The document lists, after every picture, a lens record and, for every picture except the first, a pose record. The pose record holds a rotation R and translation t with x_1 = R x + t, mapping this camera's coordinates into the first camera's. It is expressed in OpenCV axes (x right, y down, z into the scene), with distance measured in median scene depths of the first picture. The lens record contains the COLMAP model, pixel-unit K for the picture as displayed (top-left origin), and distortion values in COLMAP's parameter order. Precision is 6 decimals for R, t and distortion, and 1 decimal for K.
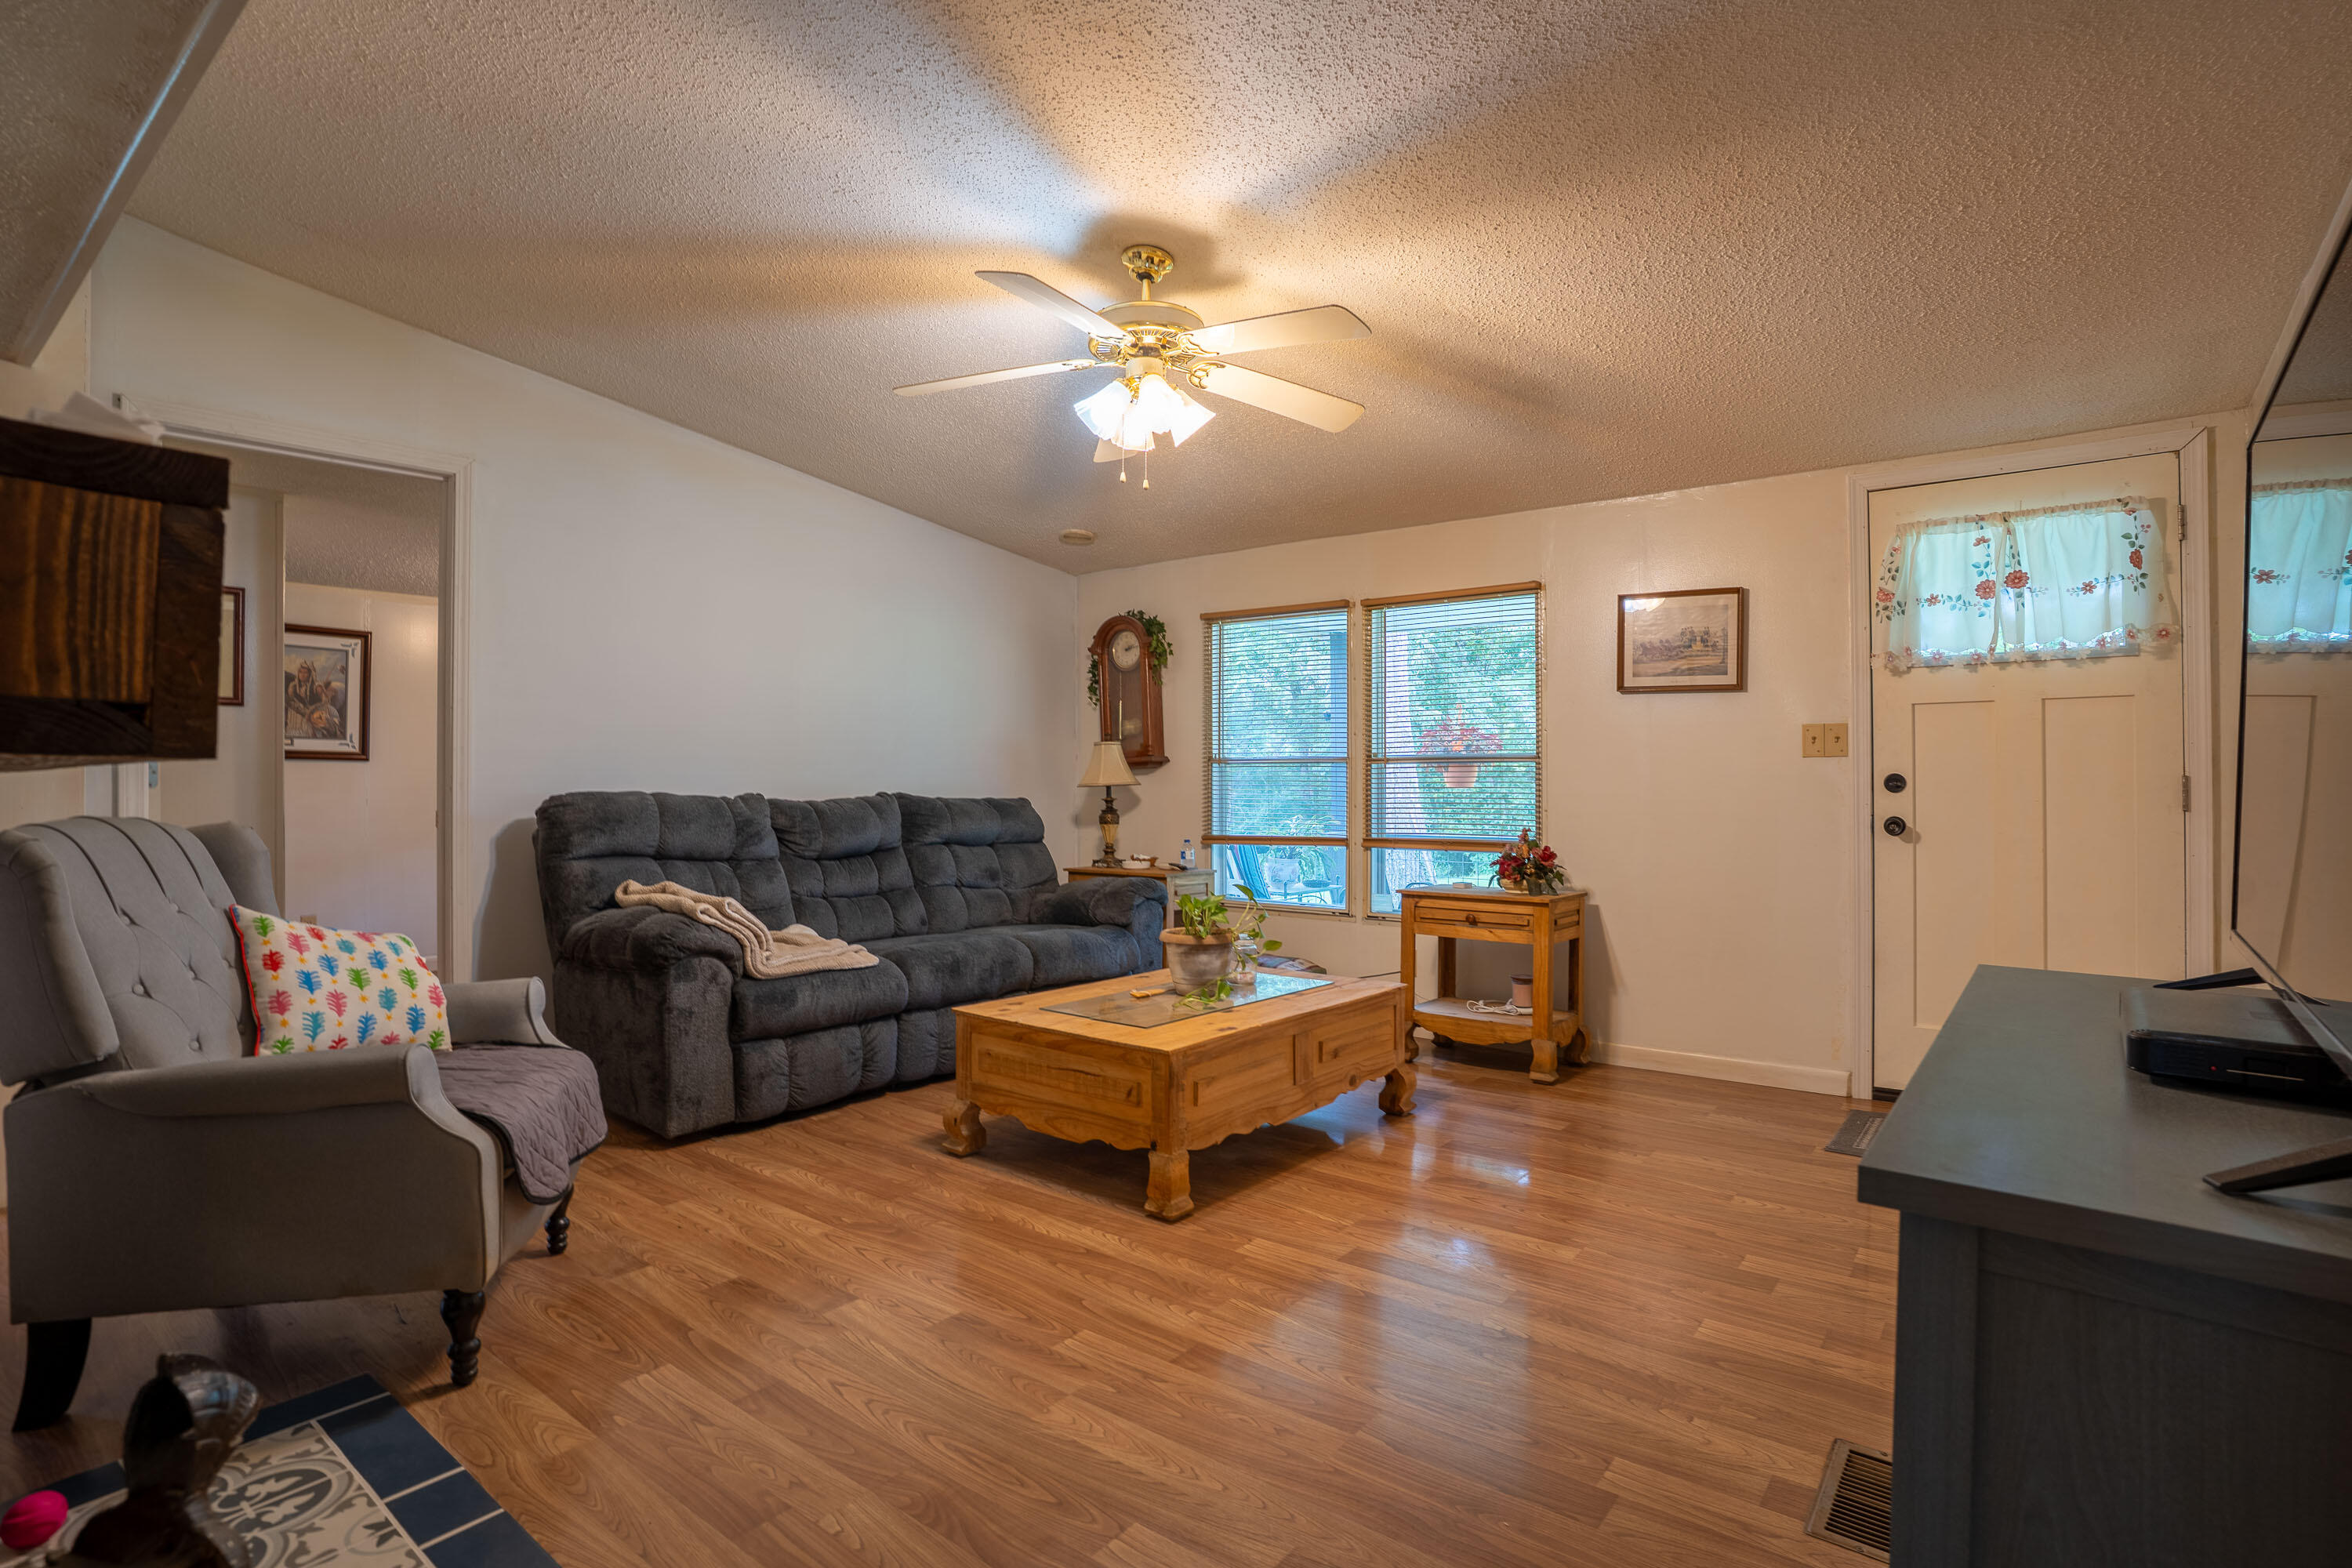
lens RADIAL K [[1162.4, 0, 1170.5], [0, 1162.4, 773.0], [0, 0, 1]] dist [-0.079064, 0.035696]
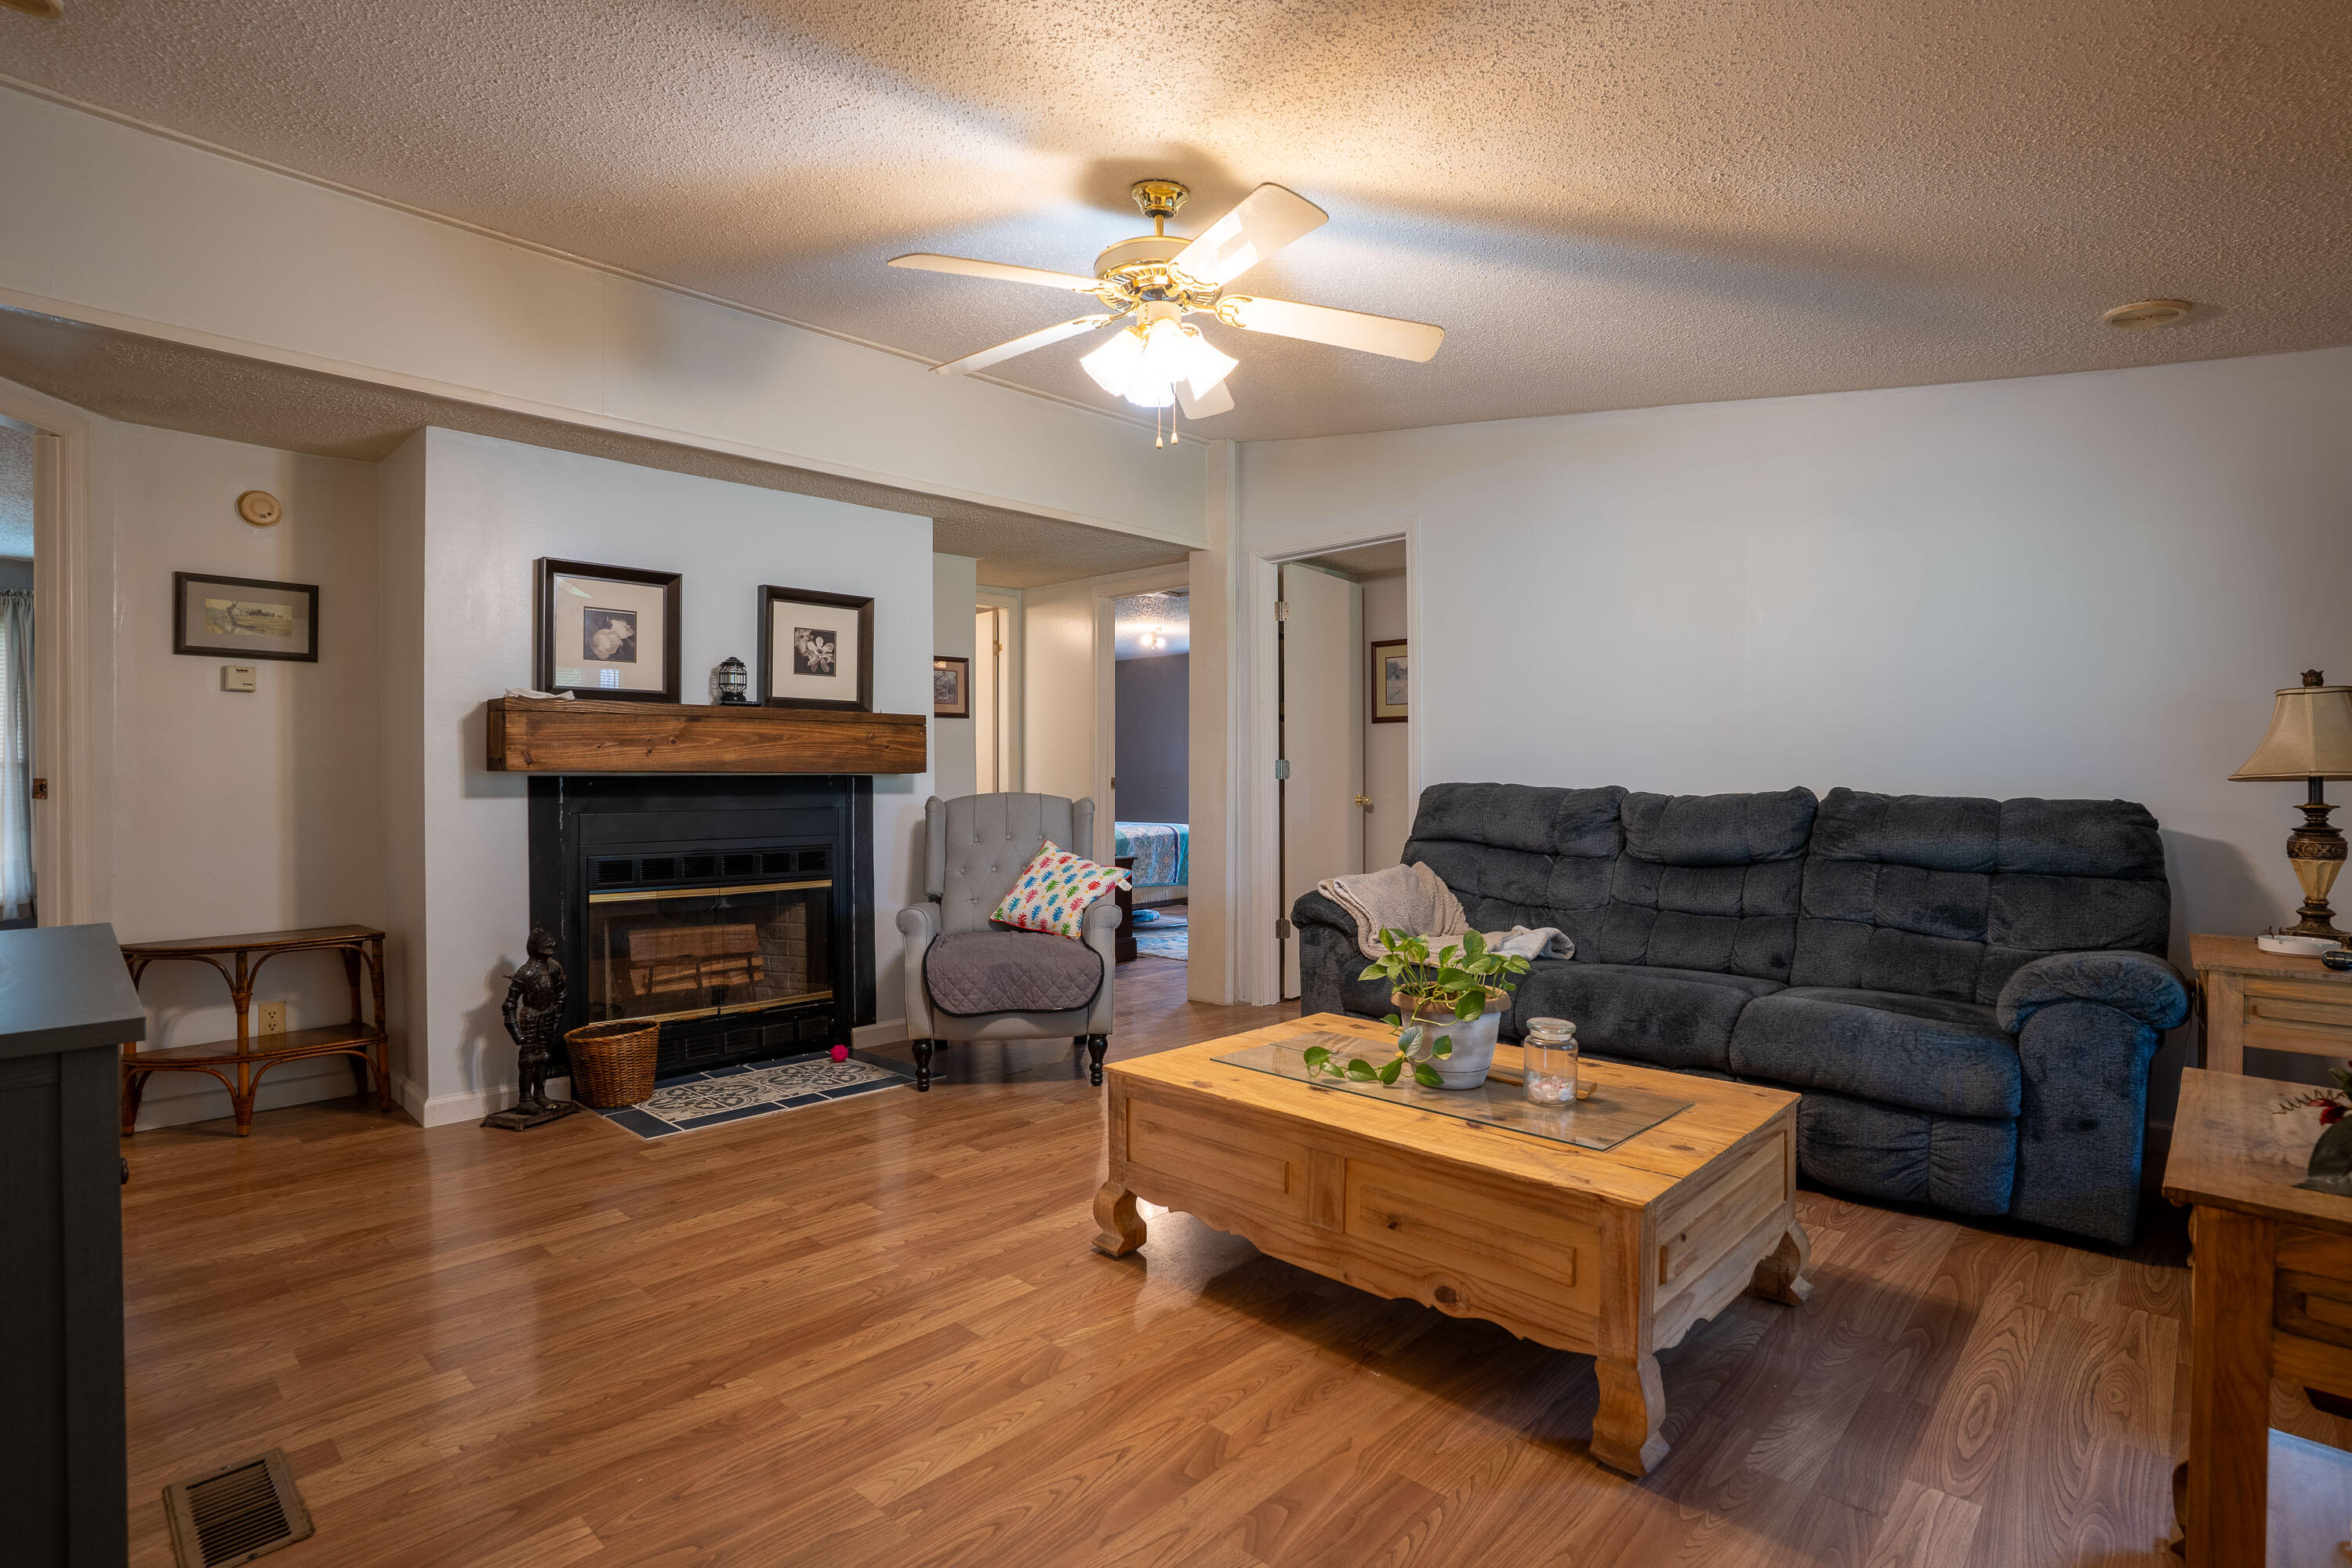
lens RADIAL K [[1162.4, 0, 1170.5], [0, 1162.4, 773.0], [0, 0, 1]] dist [-0.079064, 0.035696]
pose [[-0.099471, -0.004015, -0.995032, 0.940572], [0.010216, 0.999935, -0.005056, 0.013343], [0.994988, -0.010669, -0.099424, 1.187384]]
